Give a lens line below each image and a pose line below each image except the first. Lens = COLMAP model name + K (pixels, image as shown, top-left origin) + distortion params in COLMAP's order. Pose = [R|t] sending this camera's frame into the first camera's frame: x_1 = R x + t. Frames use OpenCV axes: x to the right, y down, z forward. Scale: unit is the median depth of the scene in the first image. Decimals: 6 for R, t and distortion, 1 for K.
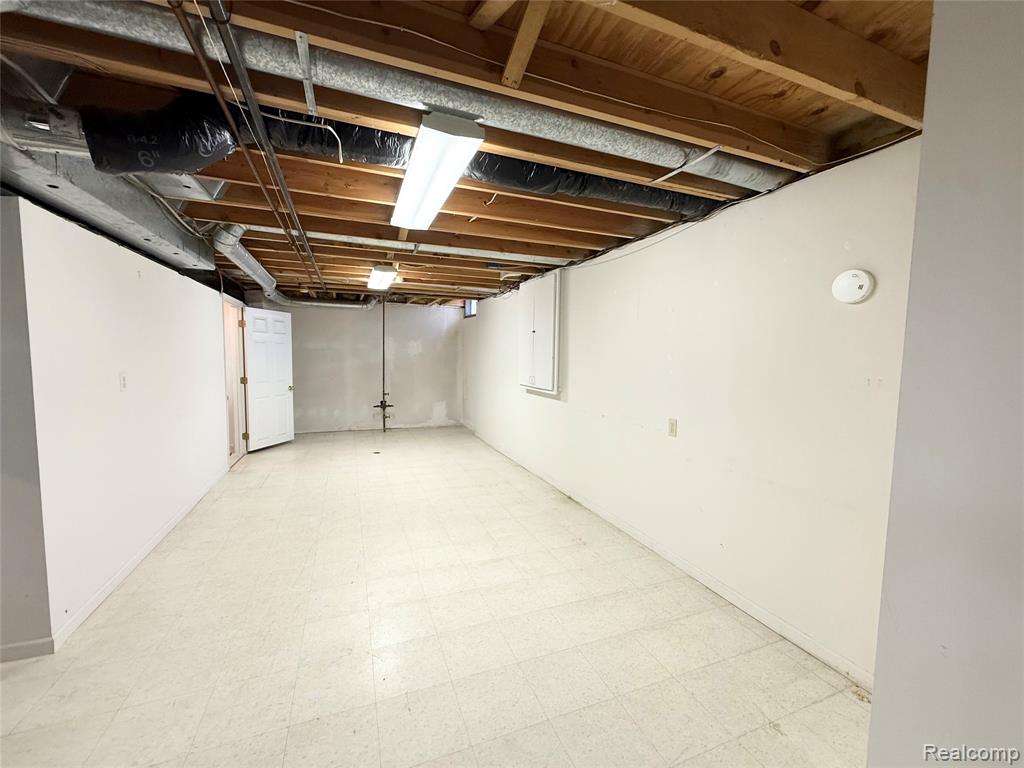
lens RADIAL K [[407.3, 0, 508.7], [0, 407.3, 384.8], [0, 0, 1]] dist [-0.001419, -0.000202]
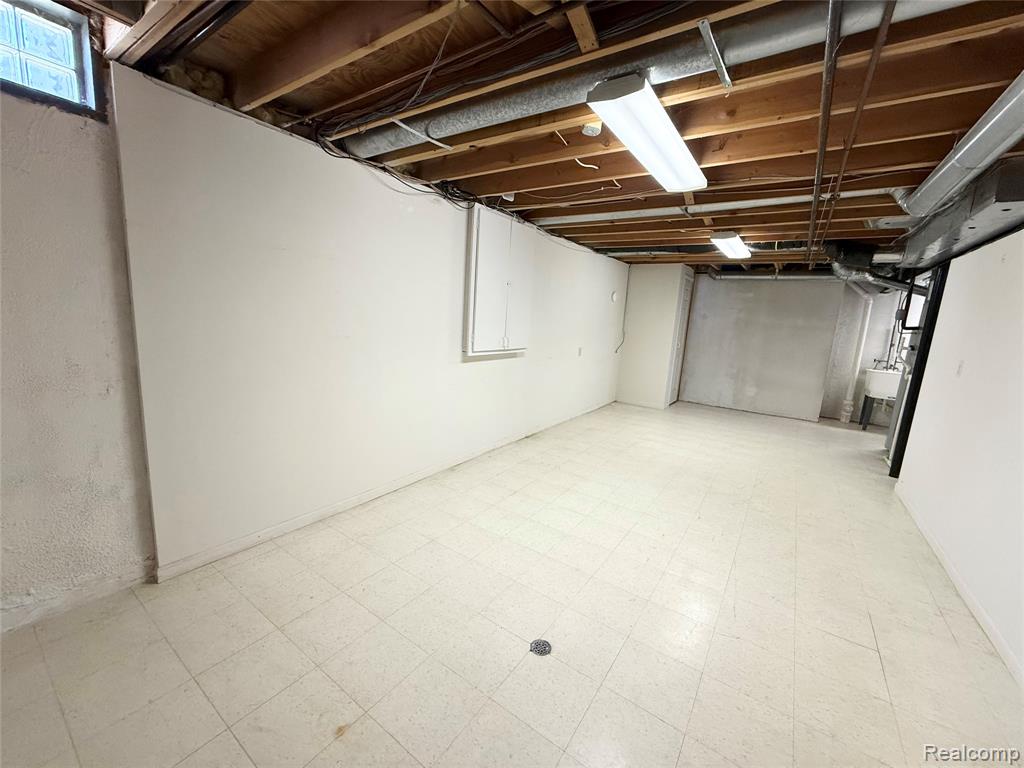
lens RADIAL K [[407.3, 0, 510.6], [0, 407.3, 381.2], [0, 0, 1]] dist [-0.001419, -0.000202]
pose [[-0.552523, -0.190561, 0.811422, -0.774198], [-0.012295, 0.975271, 0.220669, -0.139266], [-0.833407, 0.111948, -0.541203, 1.739935]]
